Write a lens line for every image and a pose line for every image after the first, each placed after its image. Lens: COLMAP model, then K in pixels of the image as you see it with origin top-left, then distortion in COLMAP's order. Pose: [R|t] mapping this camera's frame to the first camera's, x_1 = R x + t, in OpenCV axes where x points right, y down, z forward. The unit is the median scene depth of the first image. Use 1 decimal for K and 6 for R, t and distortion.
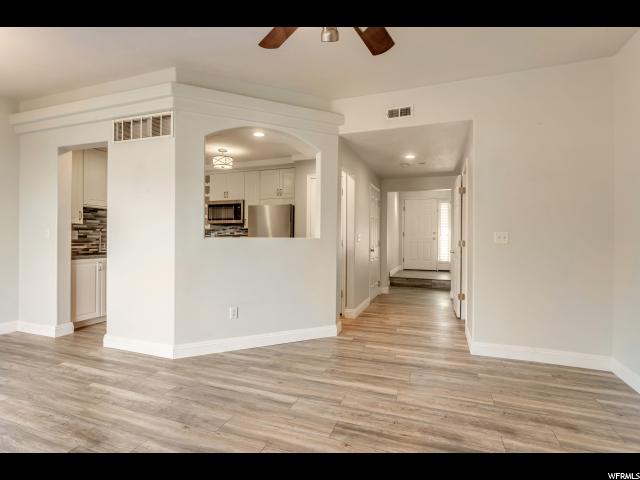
lens RADIAL K [[333.3, 0, 320.0], [0, 333.3, 240.0], [0, 0, 1]] dist [-0.003837, -0.001231]
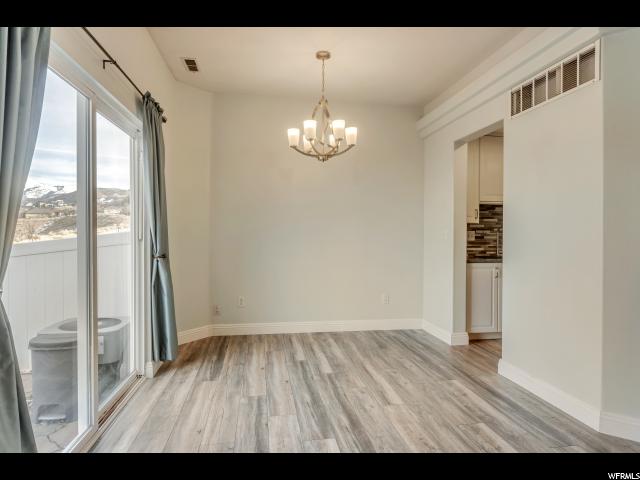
lens RADIAL K [[360.1, 0, 320.0], [0, 360.1, 240.0], [0, 0, 1]] dist [0.001651, 0.002654]
pose [[0.489289, -0.001497, -0.872120, -0.088715], [-0.001923, 0.999994, -0.002796, 0.000003], [0.872120, 0.003045, 0.489283, 0.173716]]
